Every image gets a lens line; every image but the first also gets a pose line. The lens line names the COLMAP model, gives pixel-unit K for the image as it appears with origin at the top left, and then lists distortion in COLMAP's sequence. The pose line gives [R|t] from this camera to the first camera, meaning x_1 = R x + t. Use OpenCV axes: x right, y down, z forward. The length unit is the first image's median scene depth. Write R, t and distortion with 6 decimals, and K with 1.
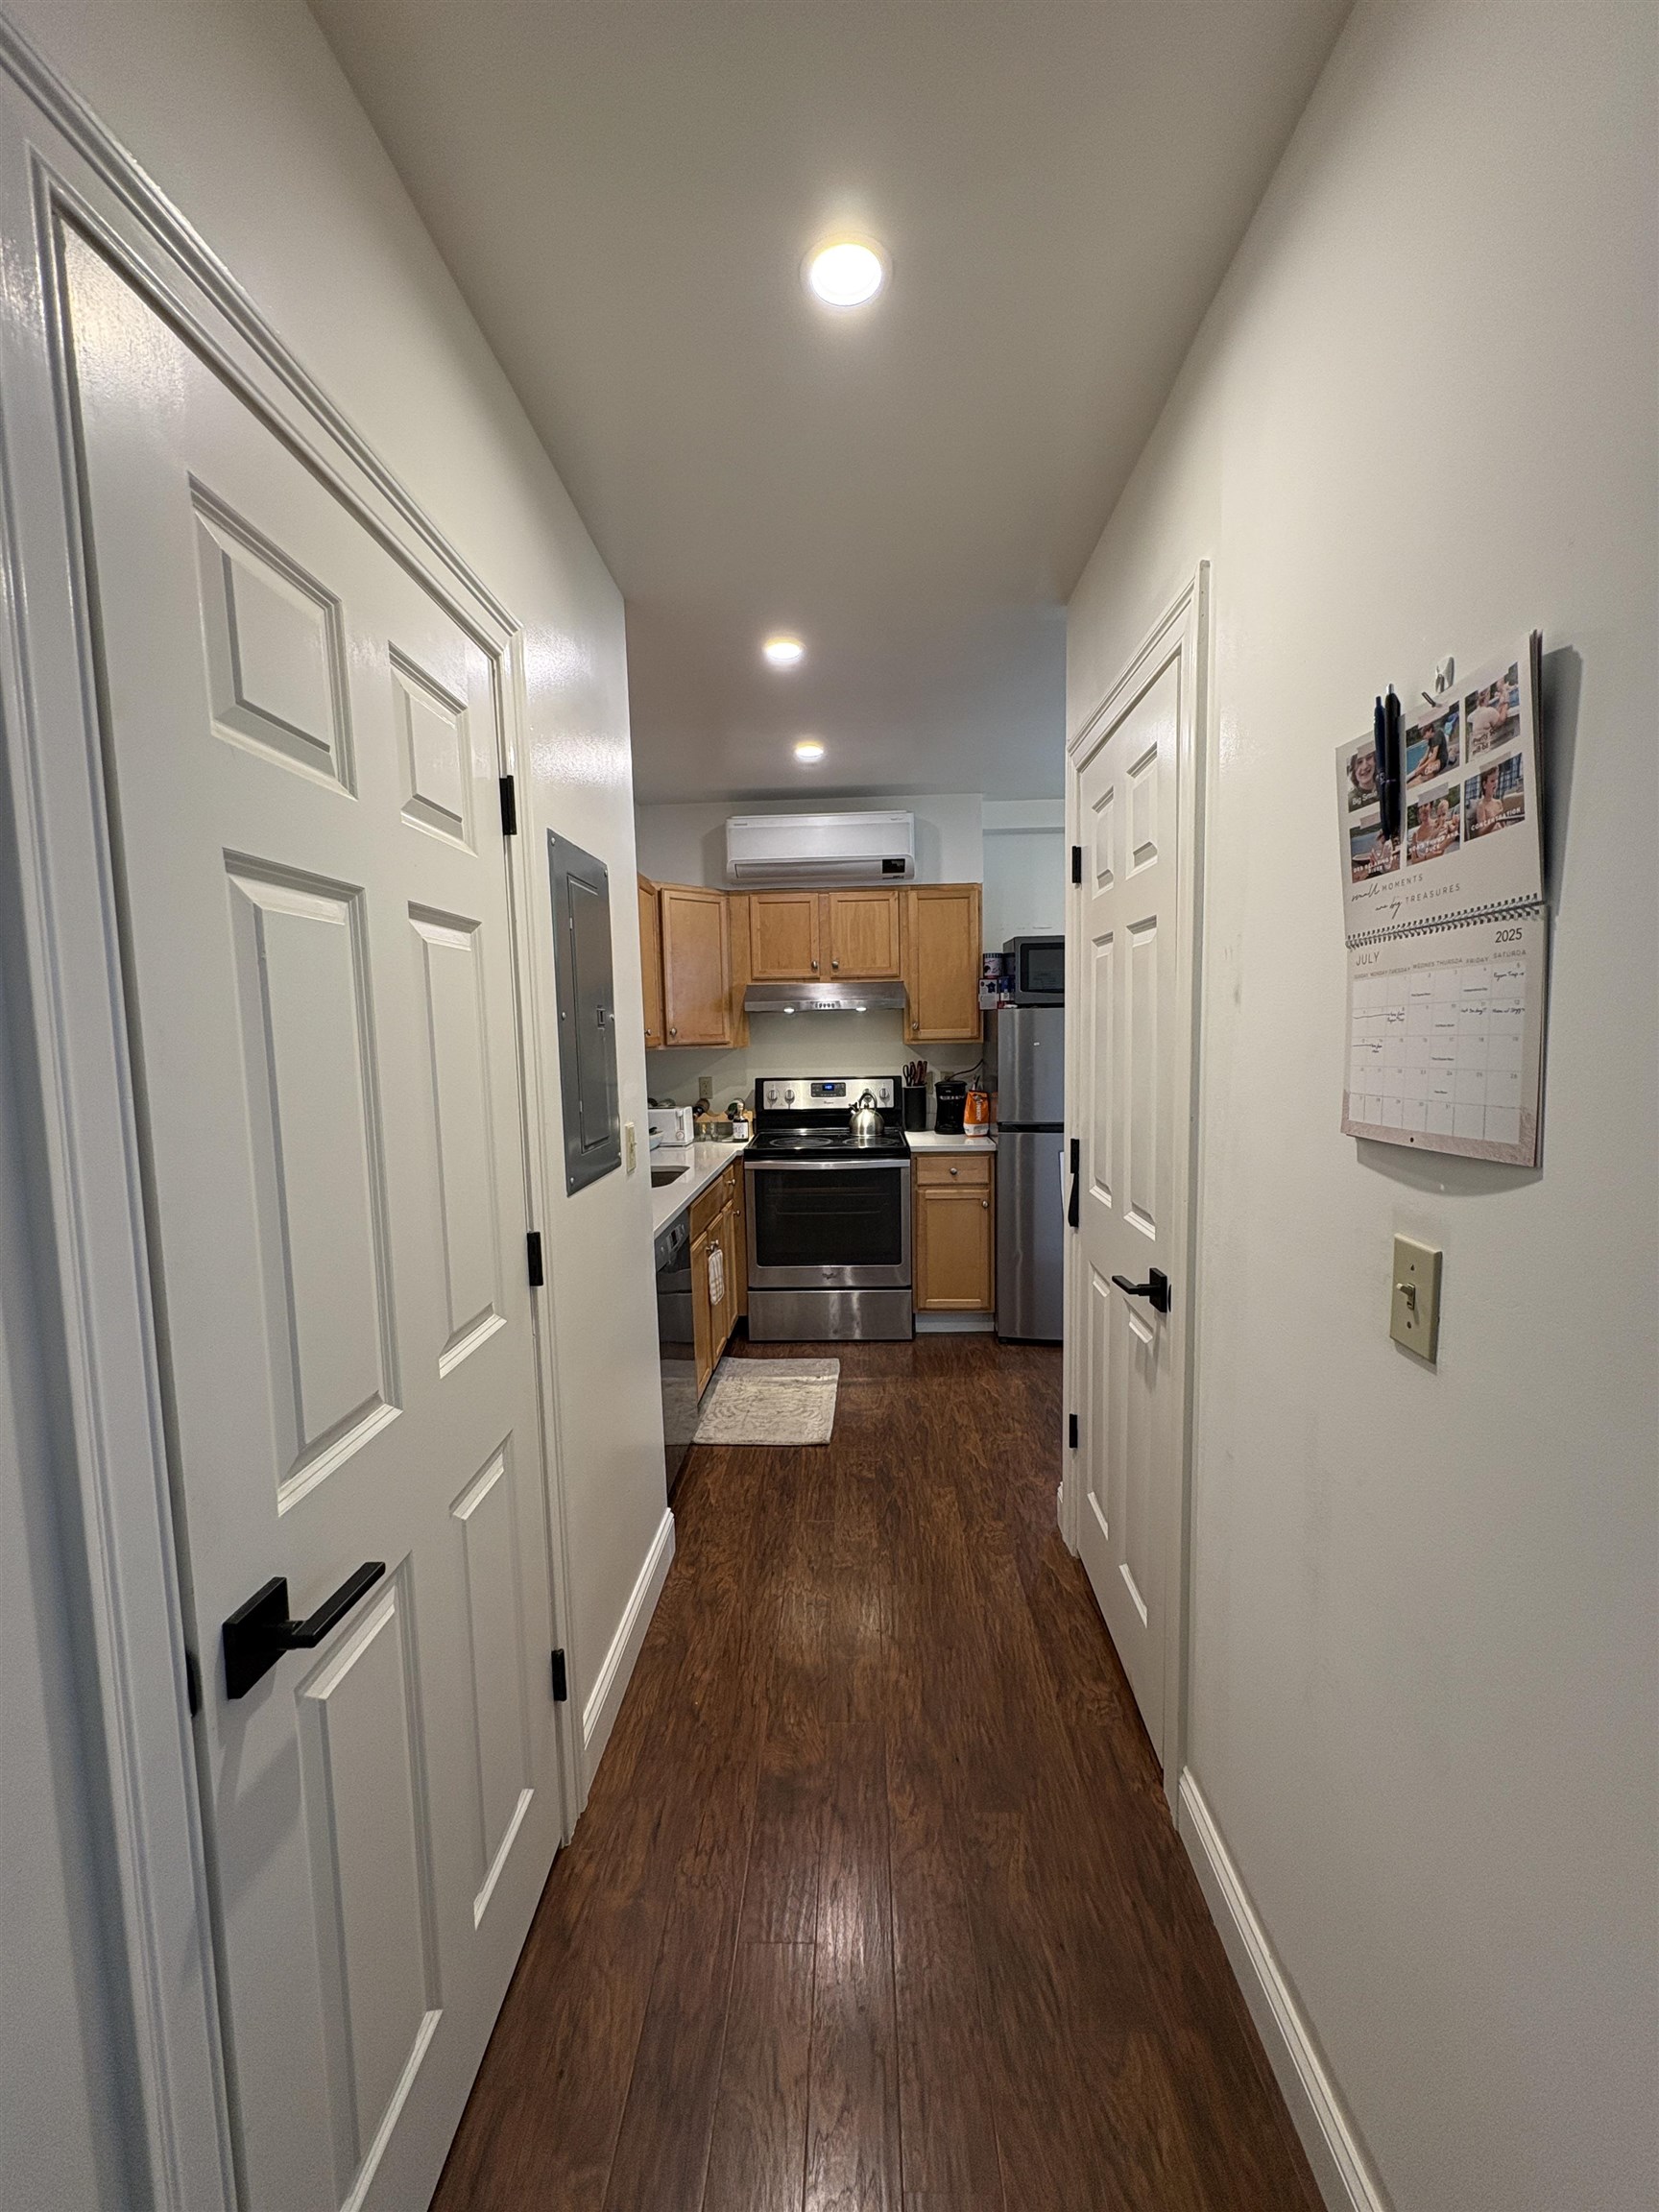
lens RADIAL K [[879.5, 0, 827.2], [0, 879.5, 1104.3], [0, 0, 1]] dist [-0.001238, 0.000206]
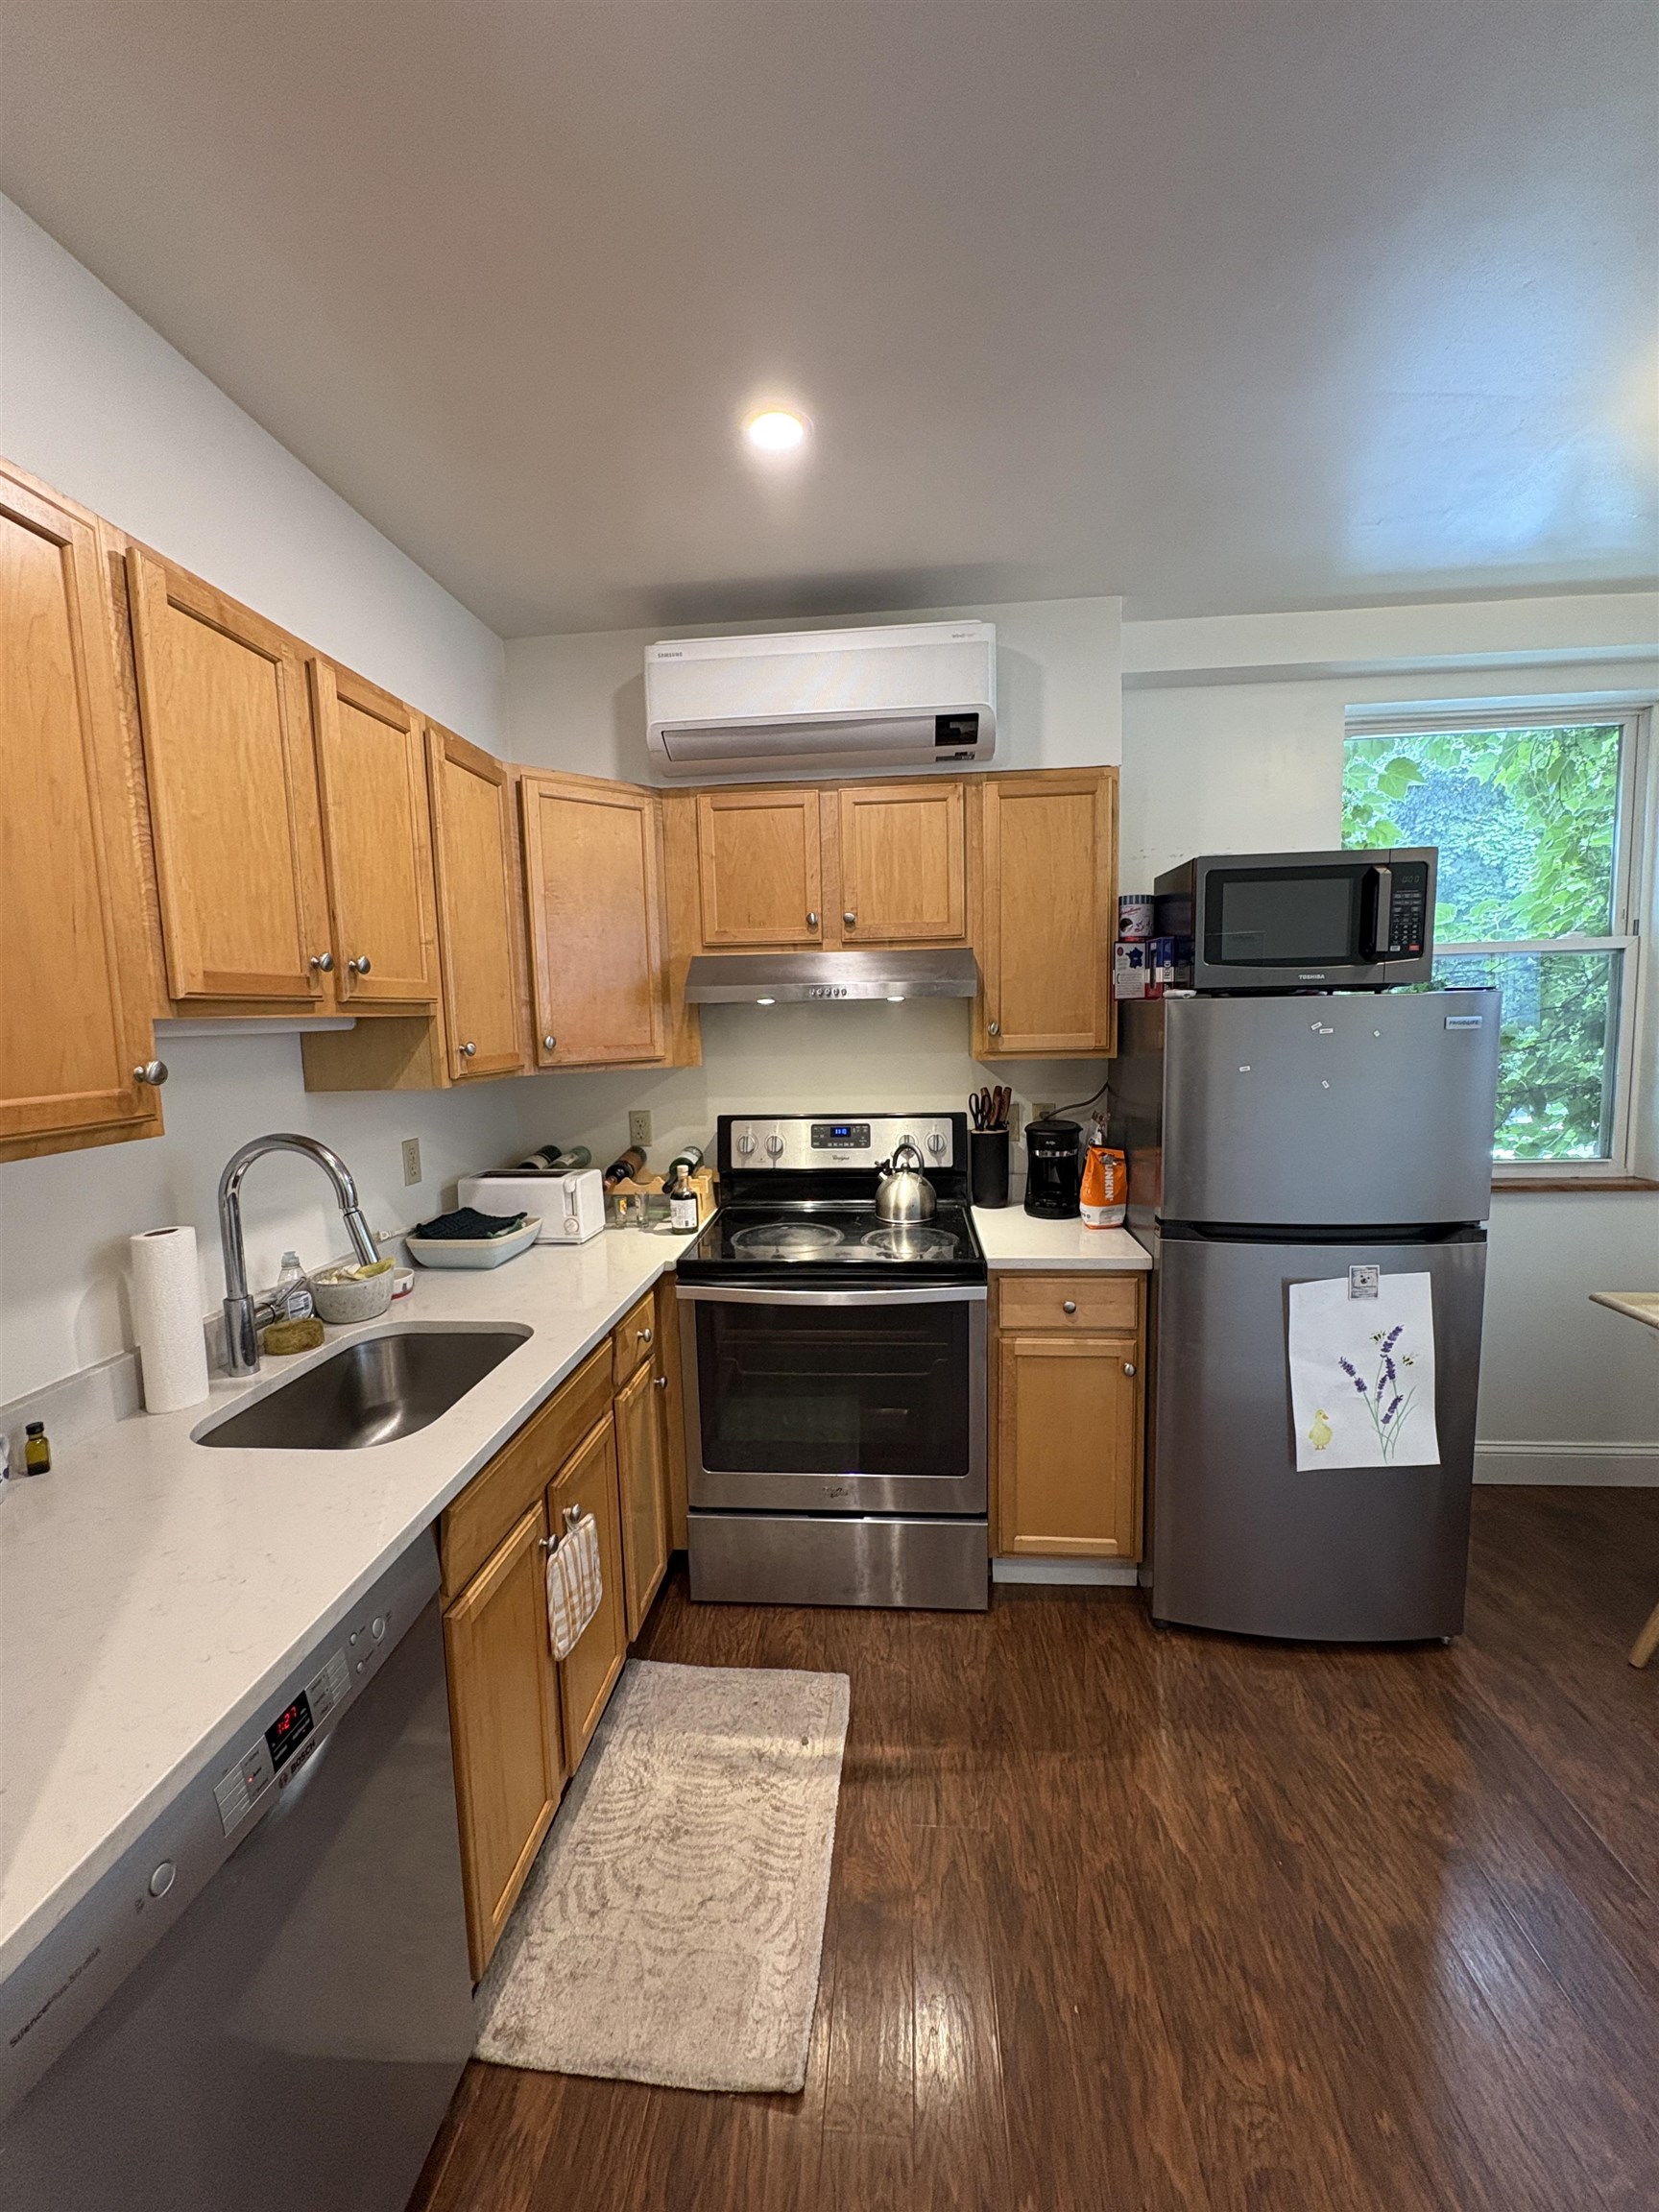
lens RADIAL K [[879.5, 0, 827.2], [0, 879.5, 1104.3], [0, 0, 1]] dist [-0.001238, 0.000206]
pose [[0.998595, 0.001634, -0.052958, 0.024728], [-0.000457, 0.999753, 0.022240, -0.053683], [0.052981, -0.022185, 0.998349, 0.440623]]
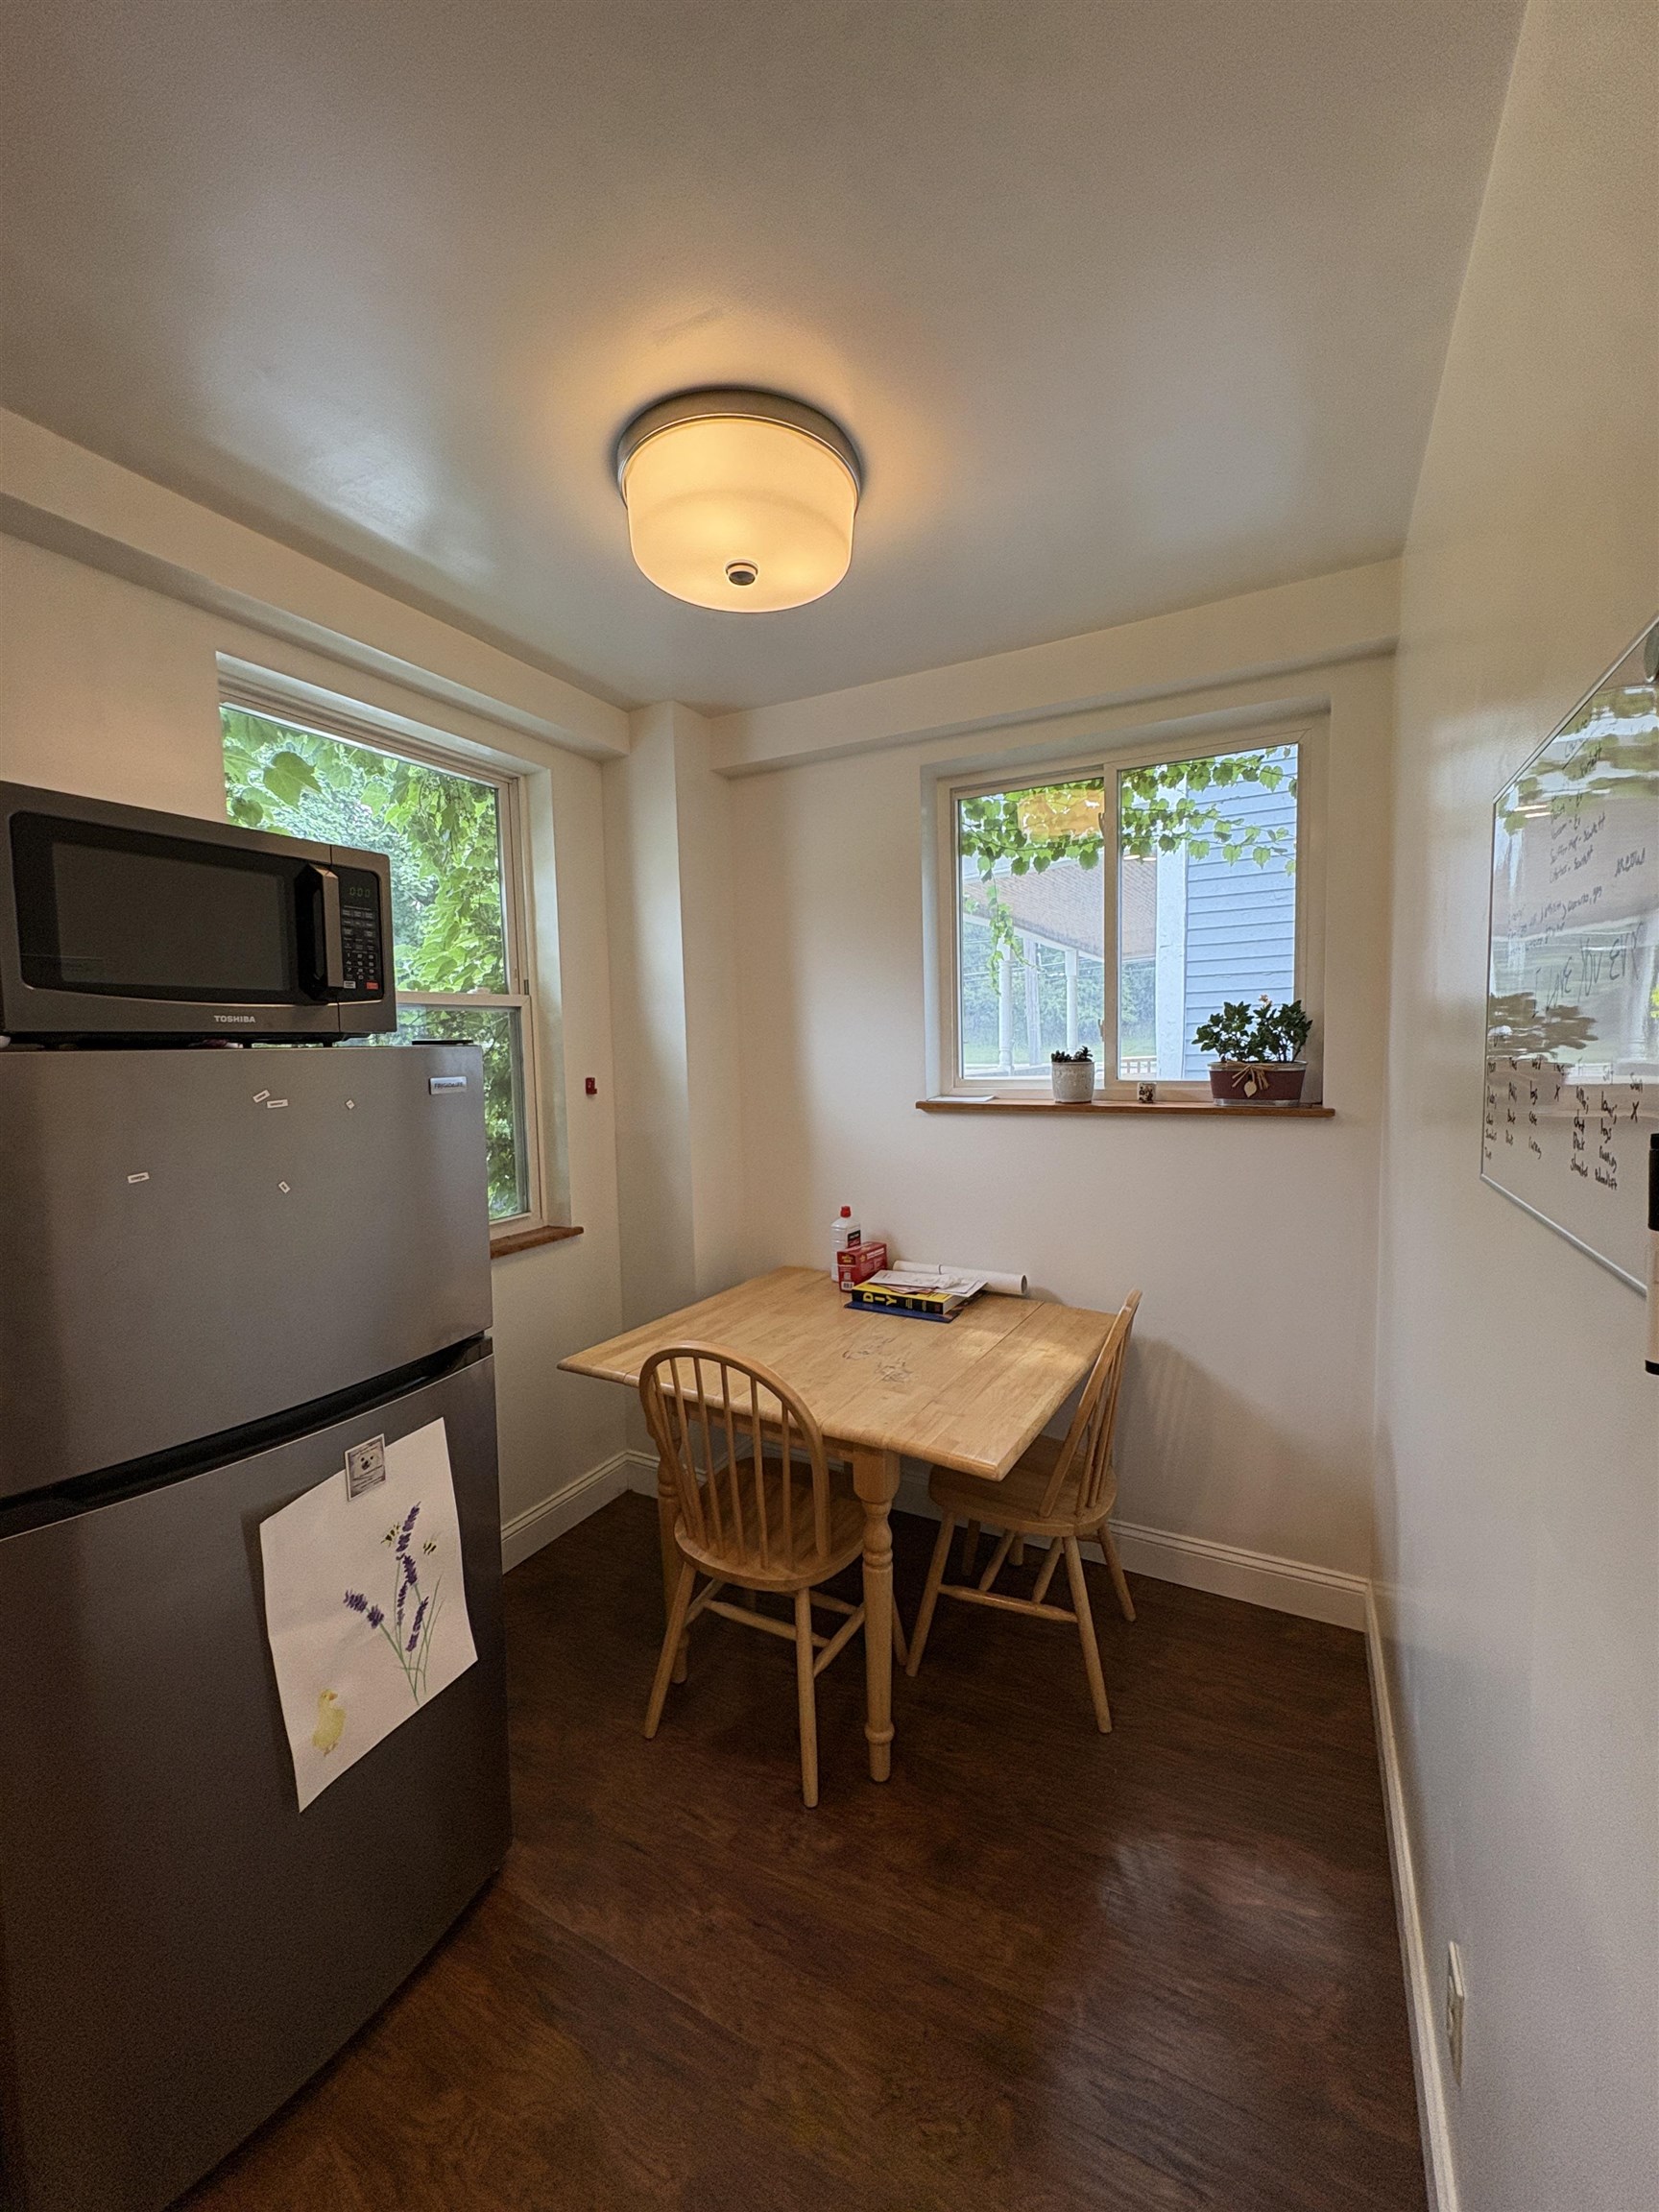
lens RADIAL K [[879.5, 0, 827.2], [0, 879.5, 1104.3], [0, 0, 1]] dist [-0.001238, 0.000206]
pose [[0.443151, -0.048567, 0.895131, 0.076425], [0.083246, 0.996446, 0.012851, -0.069020], [-0.892574, 0.068821, 0.445619, 0.607691]]
